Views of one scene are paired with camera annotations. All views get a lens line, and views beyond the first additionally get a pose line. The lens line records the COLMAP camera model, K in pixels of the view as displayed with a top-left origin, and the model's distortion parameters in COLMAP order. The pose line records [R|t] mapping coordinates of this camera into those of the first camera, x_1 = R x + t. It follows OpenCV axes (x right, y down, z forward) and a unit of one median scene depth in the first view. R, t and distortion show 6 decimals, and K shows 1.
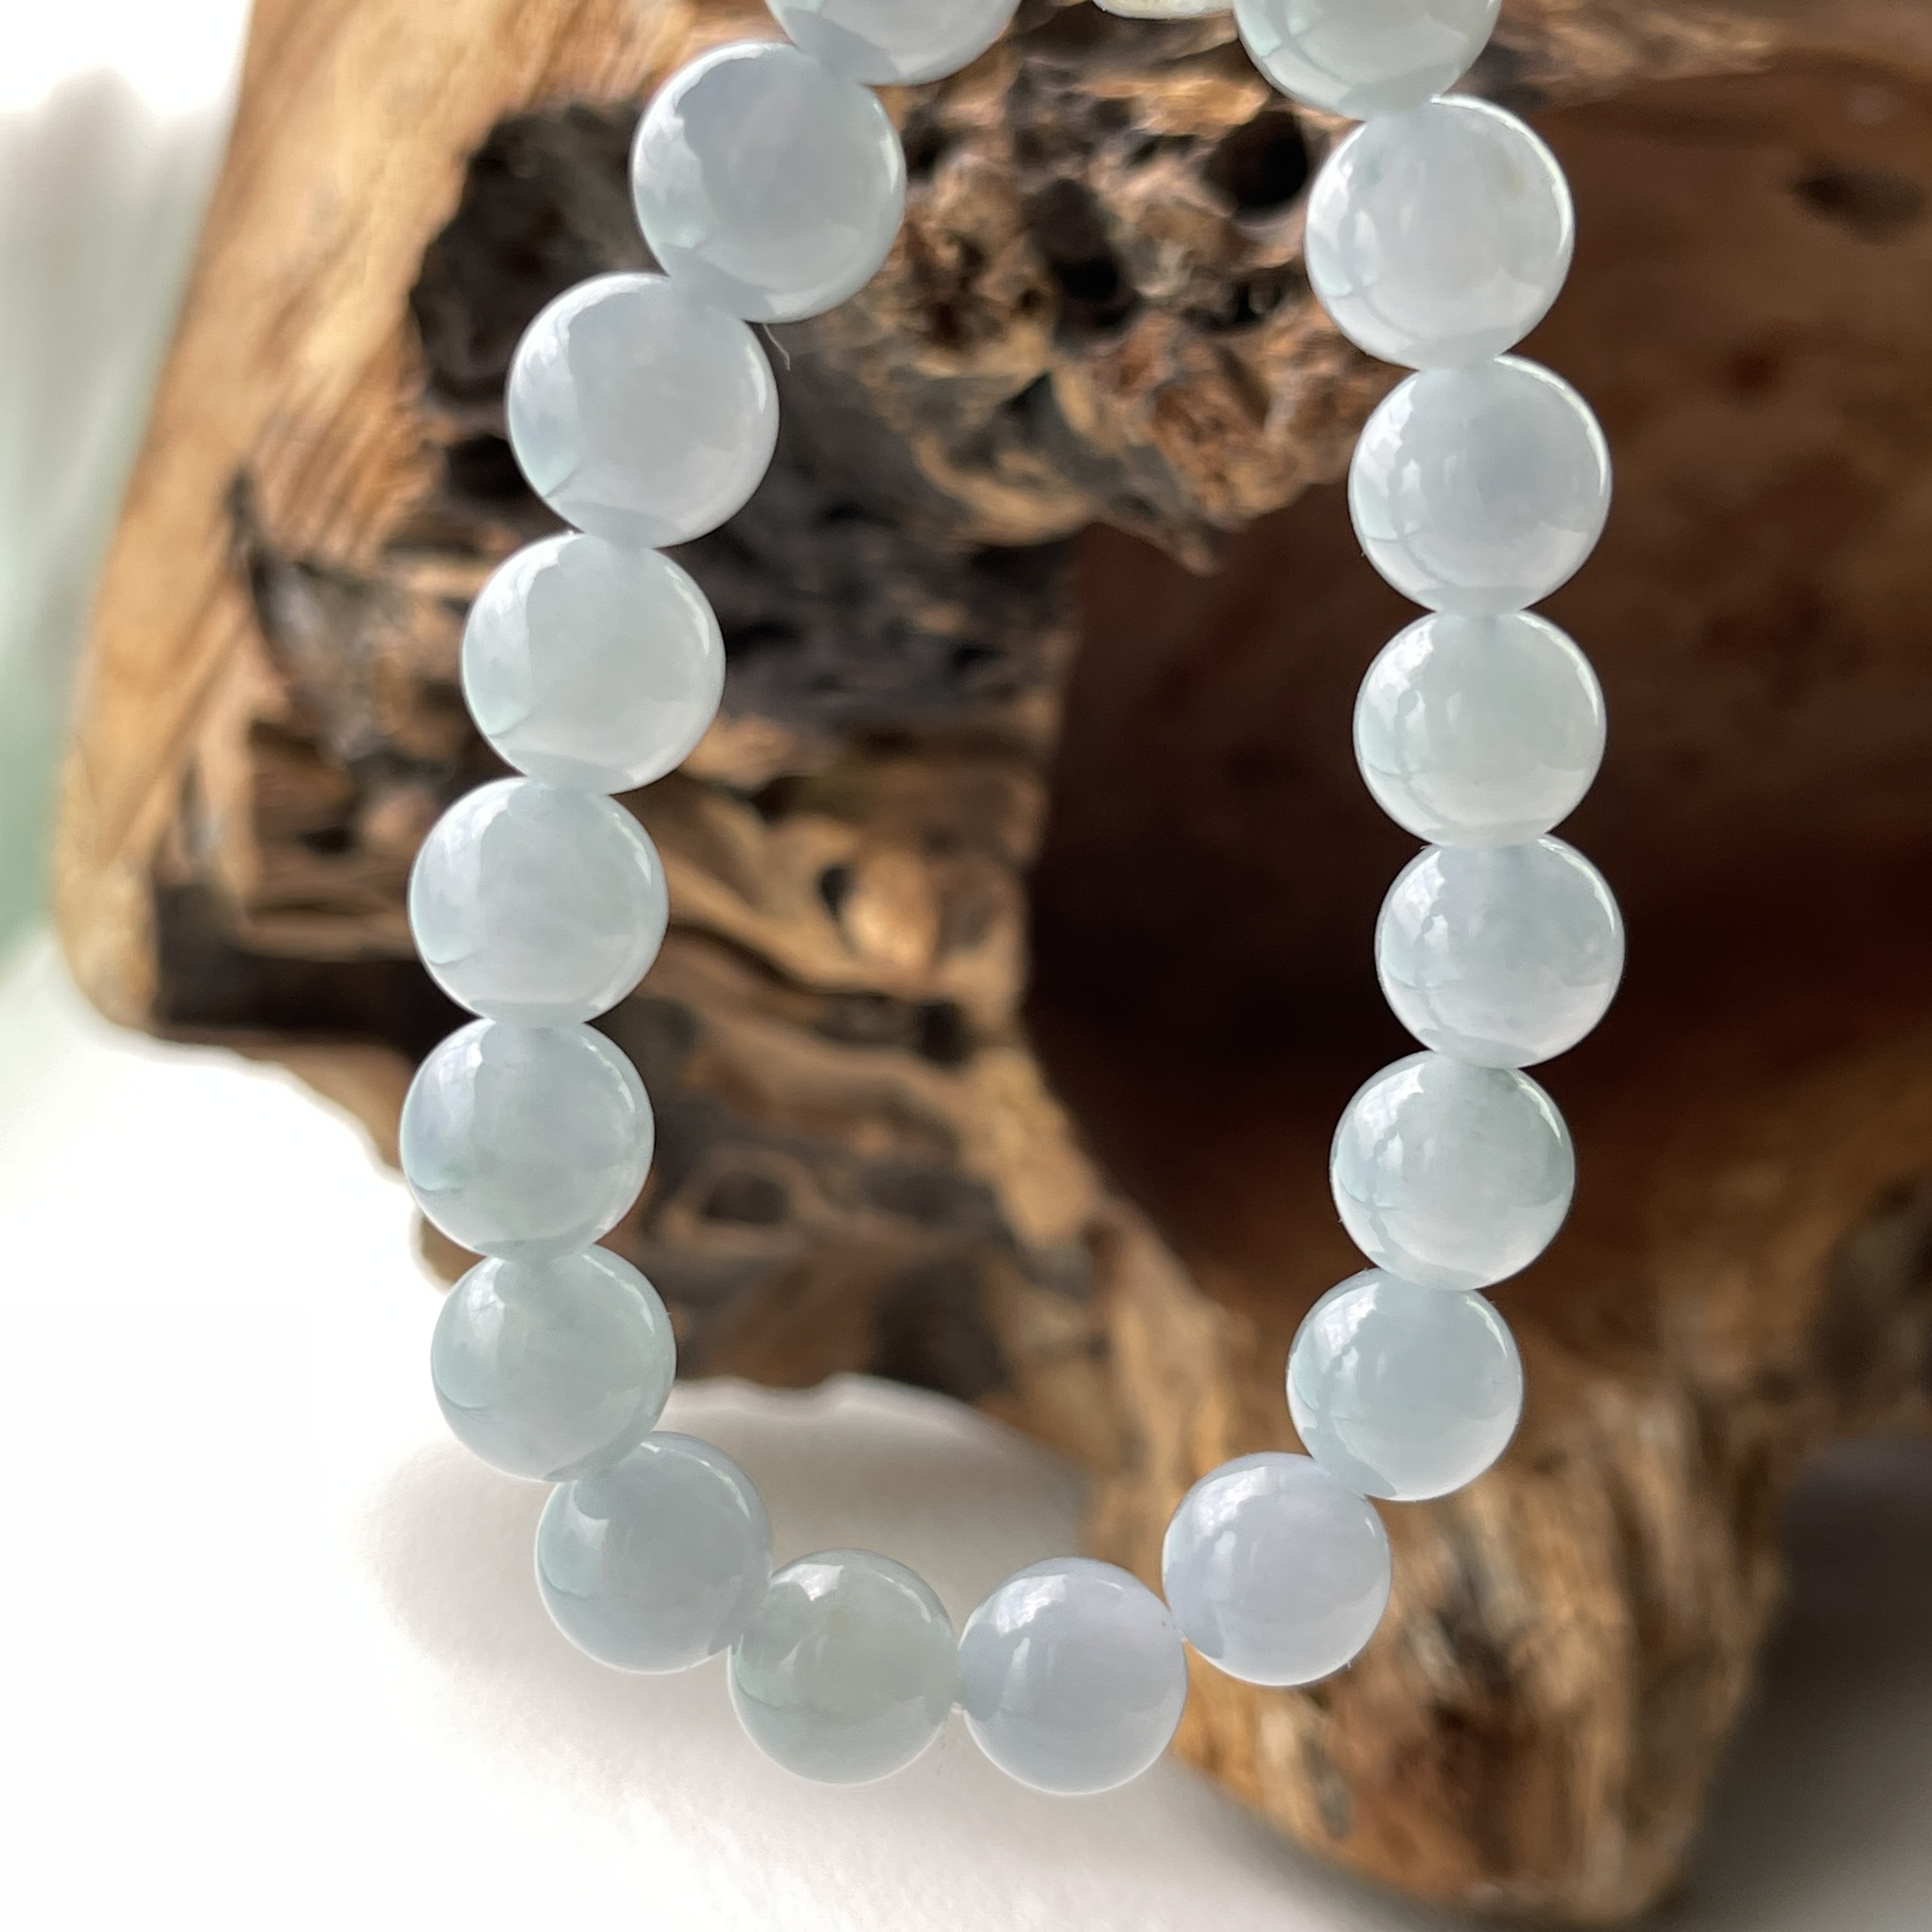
lens RADIAL K [[3427.5, 0, 968.6], [0, 3427.5, 958.0], [0, 0, 1]] dist [0.062983, 0.000000]
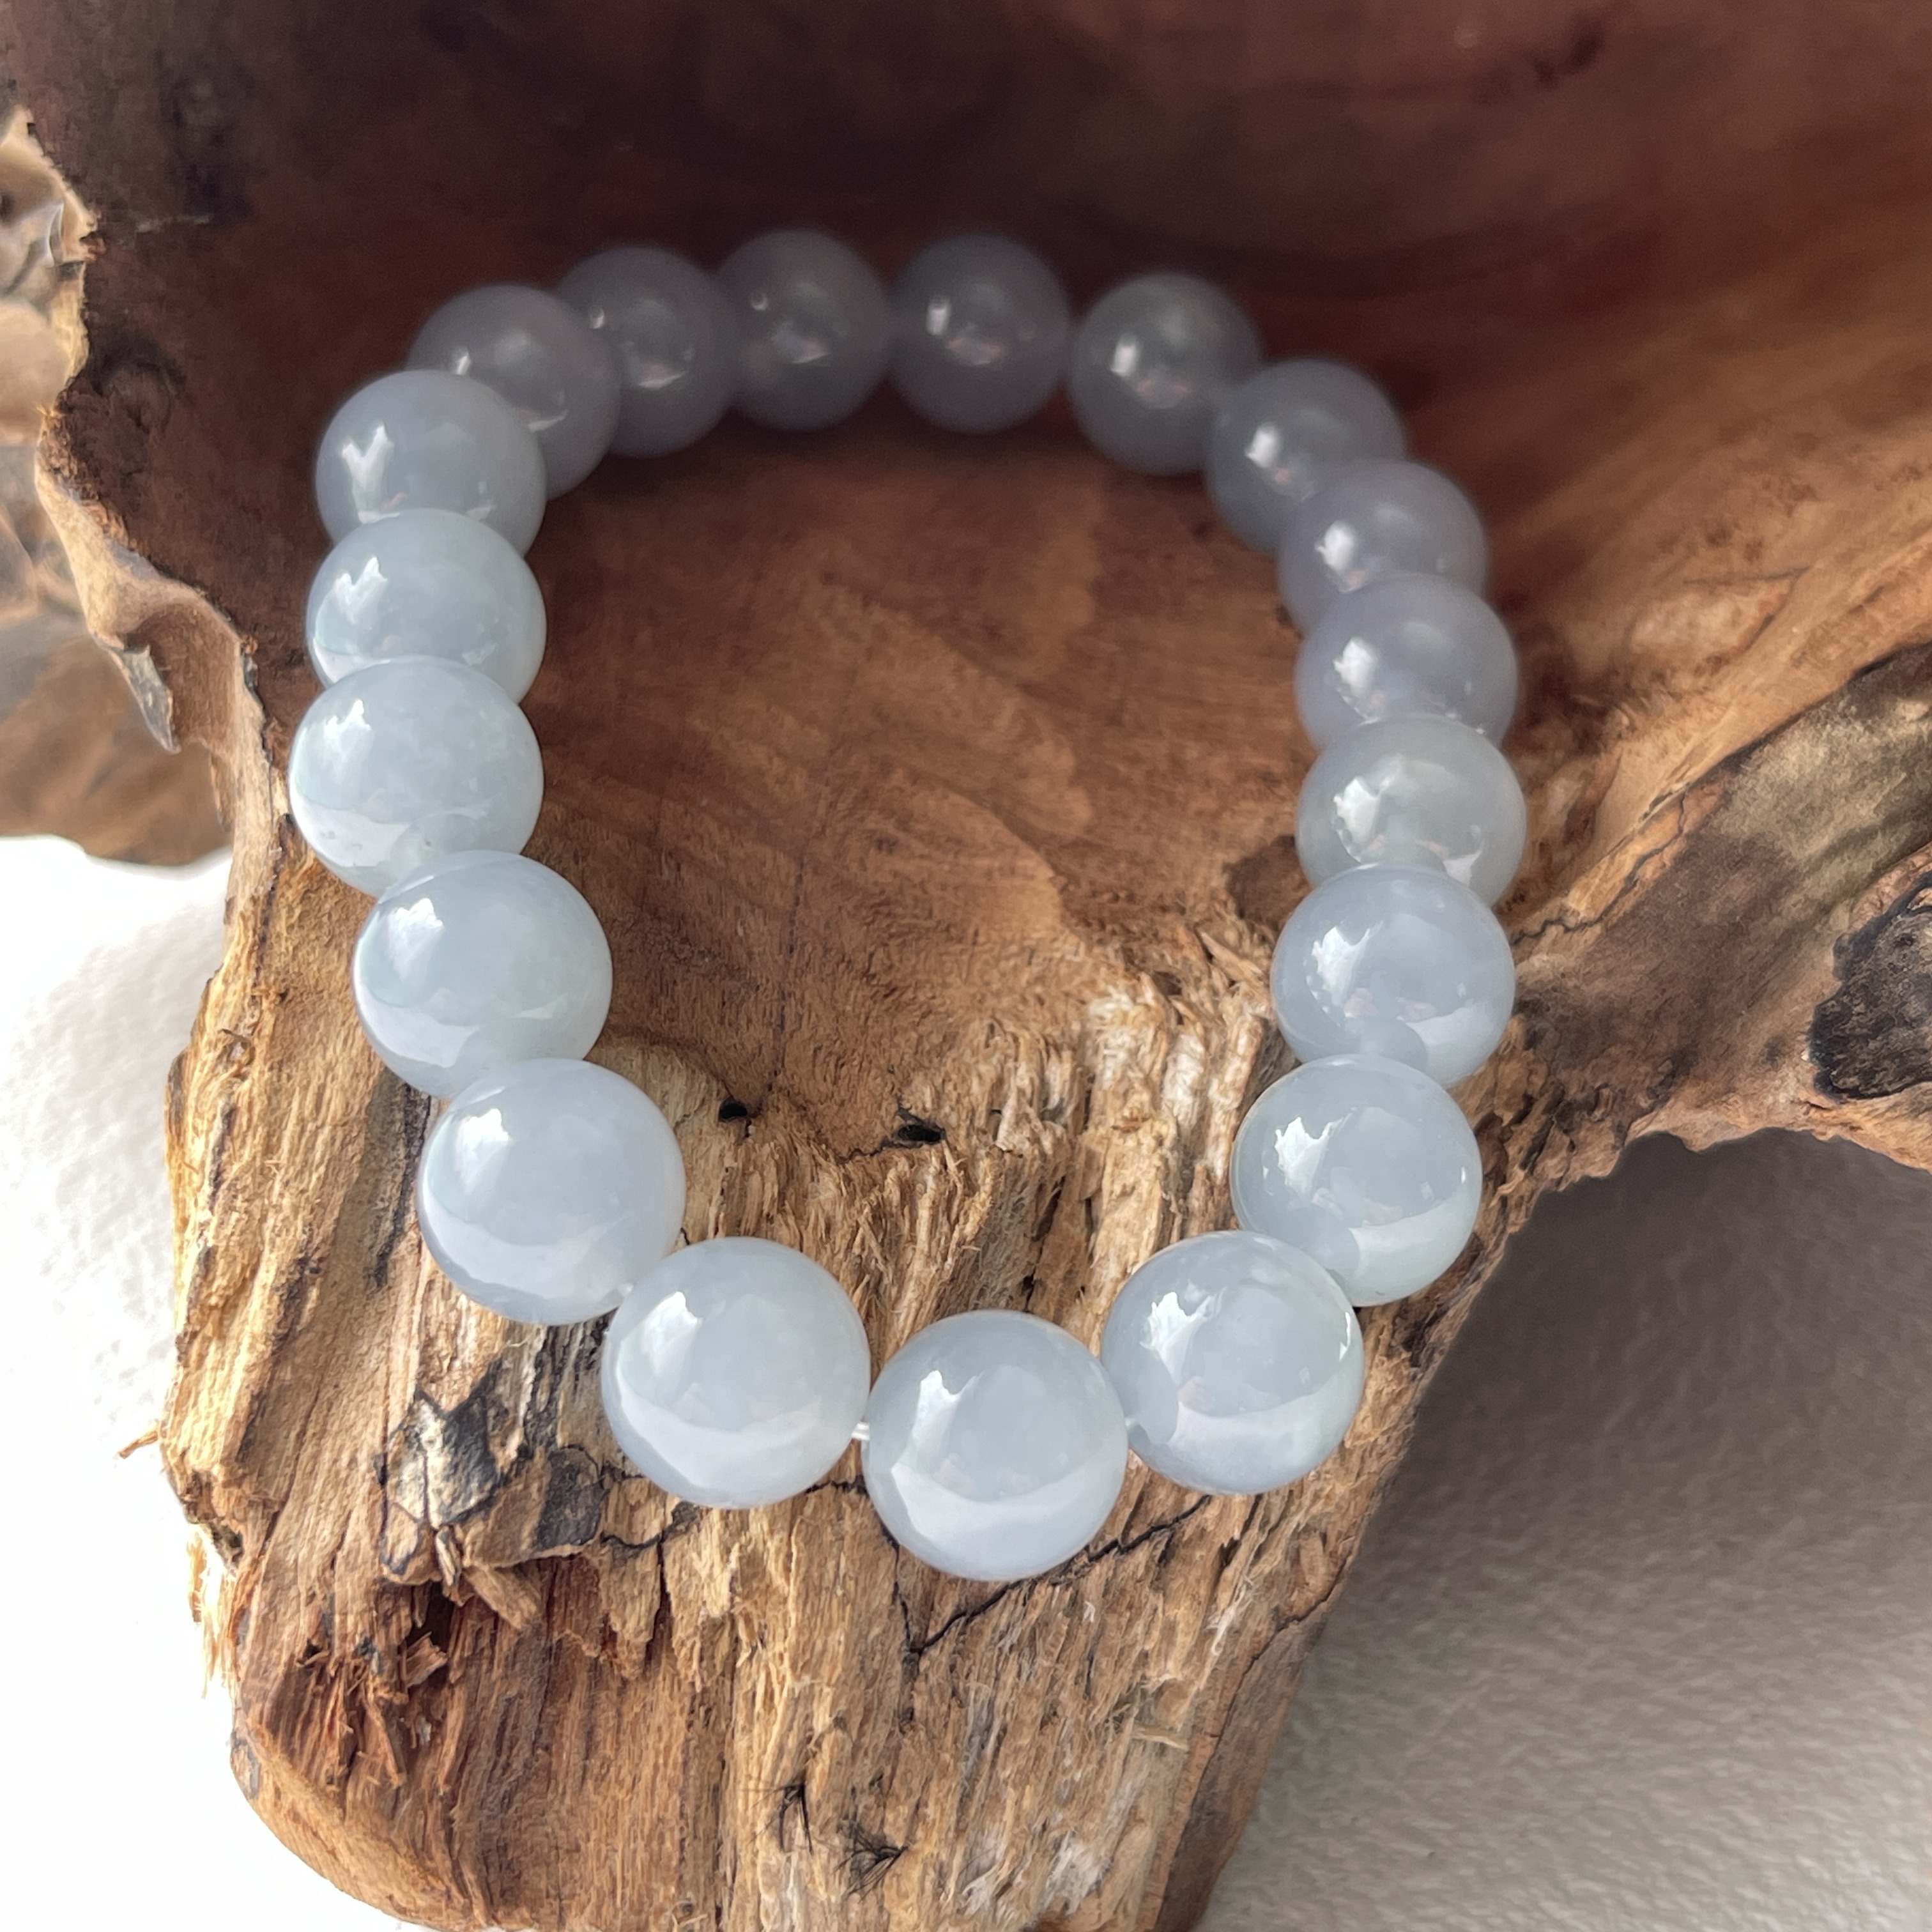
lens RADIAL K [[3427.5, 0, 955.2], [0, 3427.5, 979.3], [0, 0, 1]] dist [0.062983, 0.000000]
pose [[0.919560, 0.098237, -0.380471, 0.381297], [-0.029345, 0.982710, 0.182811, 0.031505], [0.391852, -0.156940, 0.906544, 0.559247]]
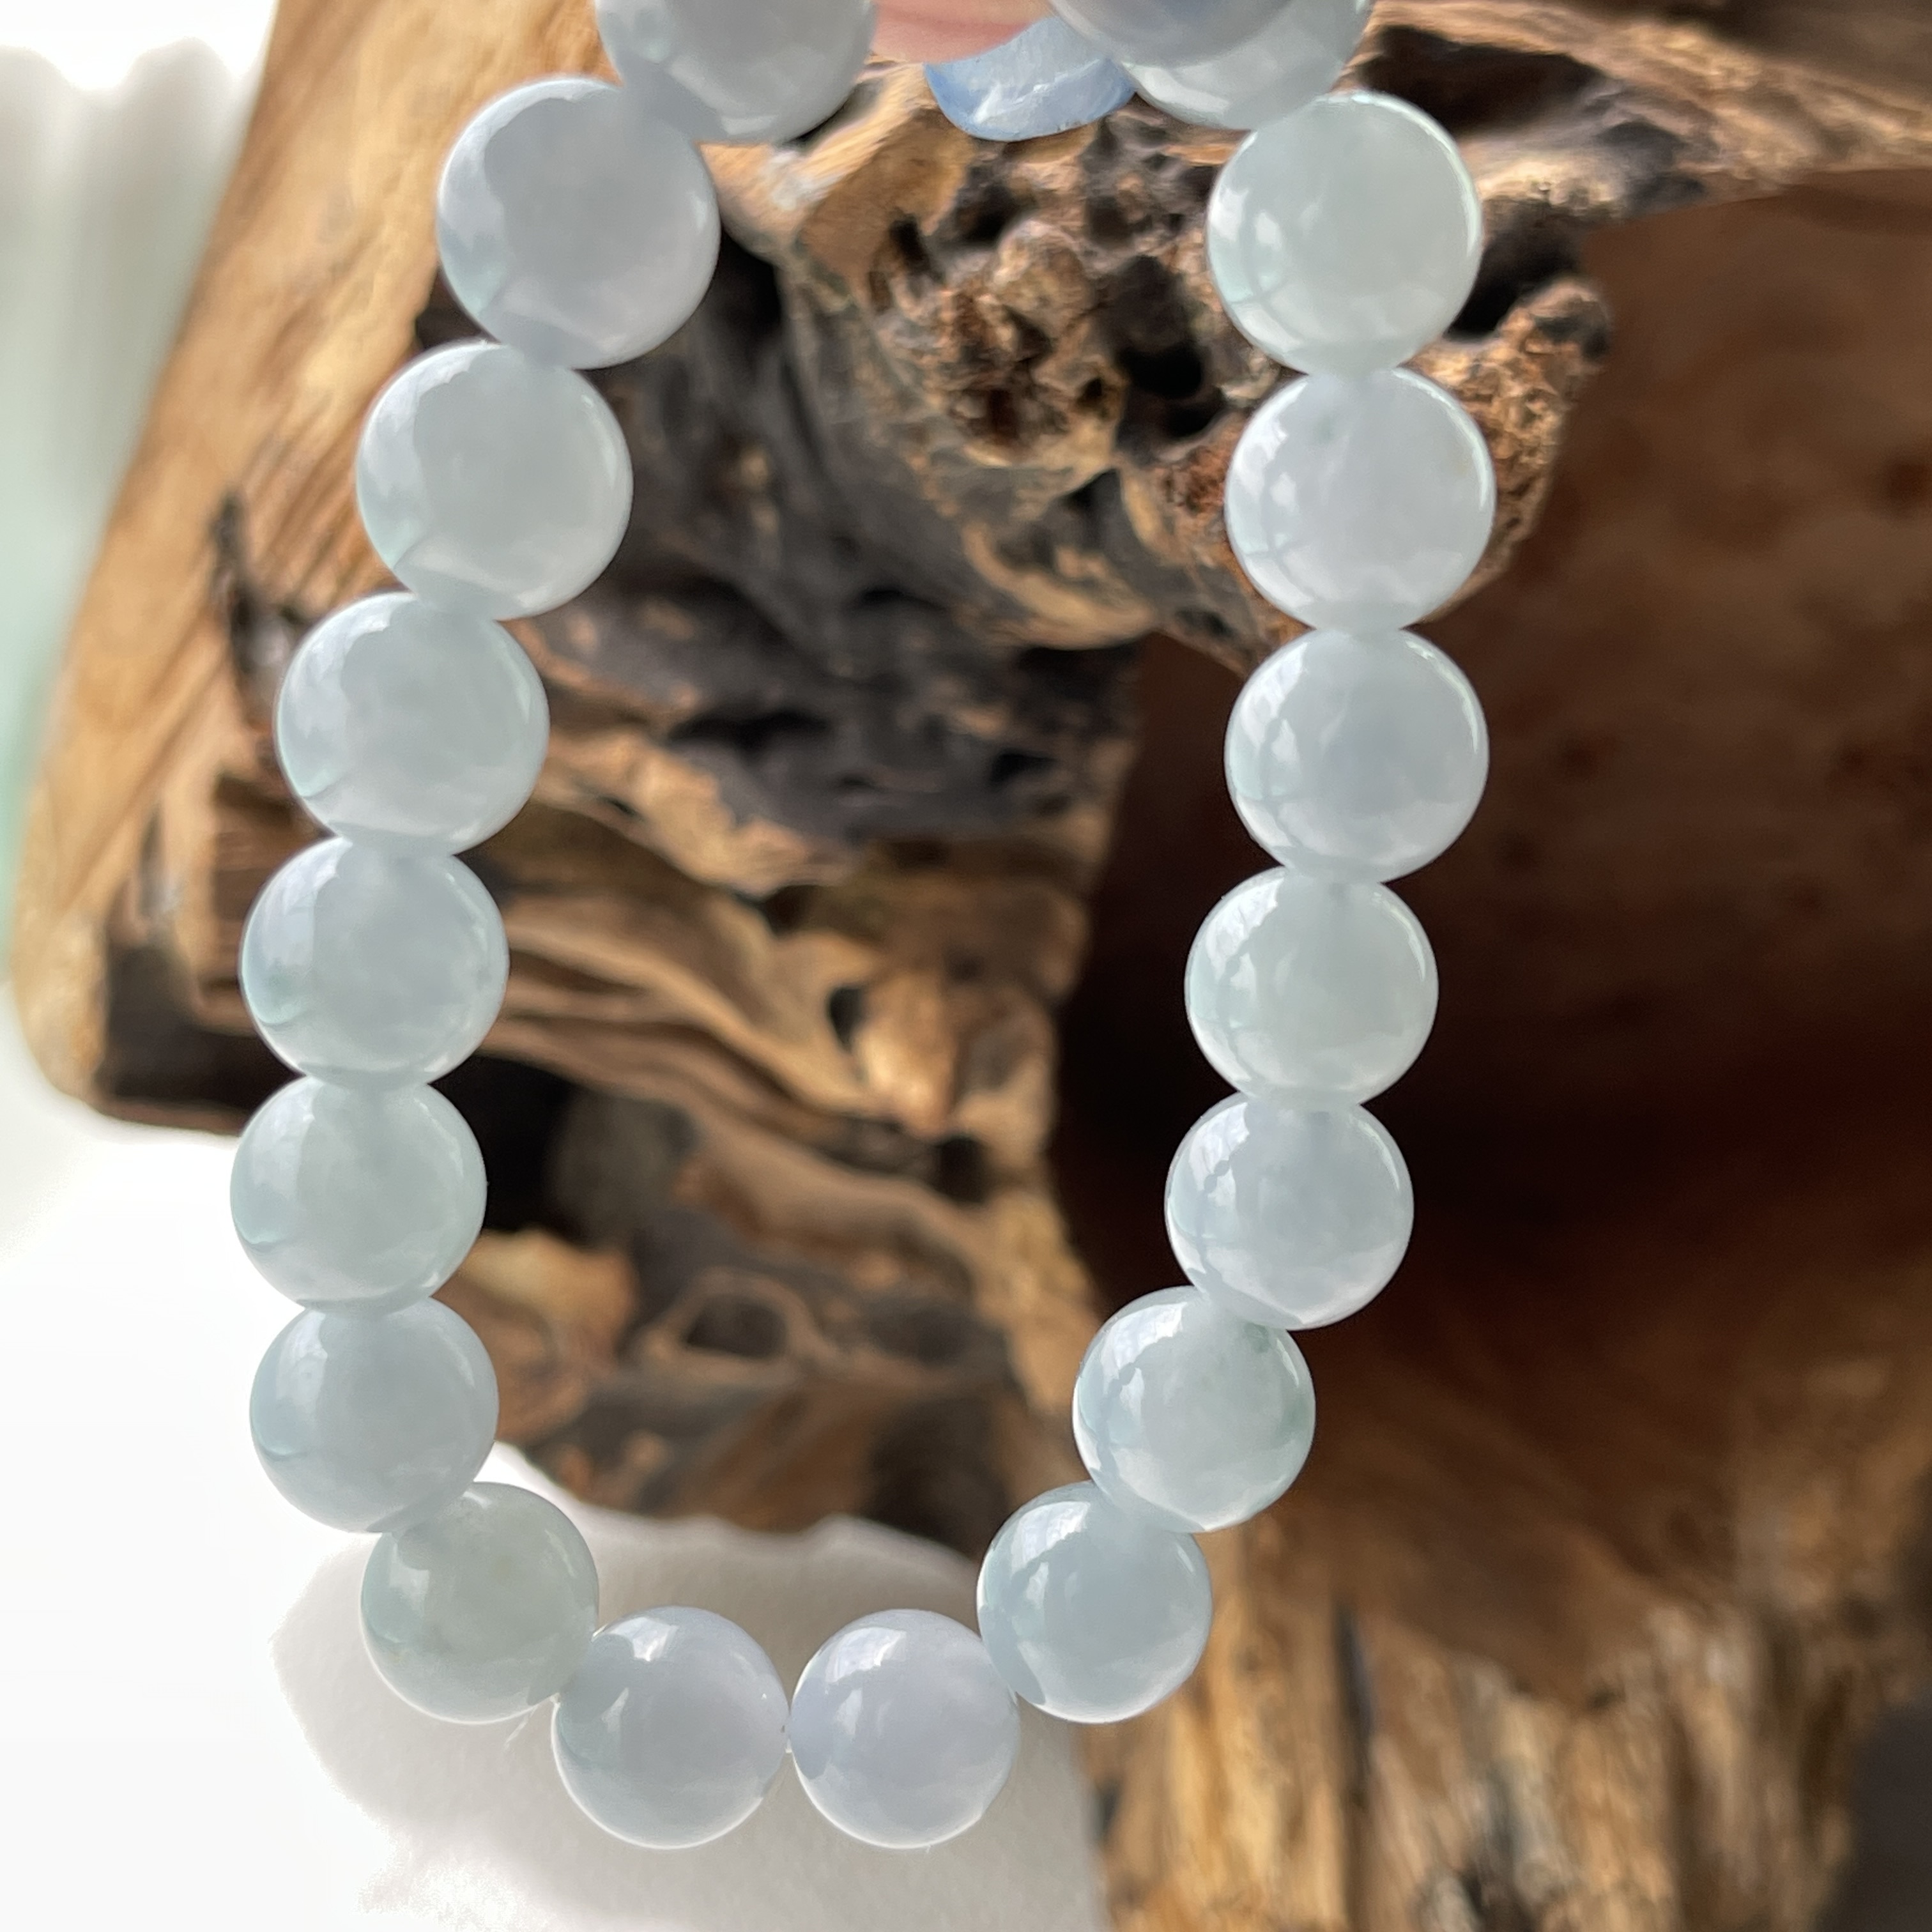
lens RADIAL K [[3427.5, 0, 982.0], [0, 3427.5, 953.9], [0, 0, 1]] dist [0.062983, 0.000000]
pose [[0.997458, 0.068205, -0.020625, 0.013574], [-0.068083, 0.997658, 0.006606, -0.043145], [0.021028, -0.005185, 0.999765, 0.103088]]
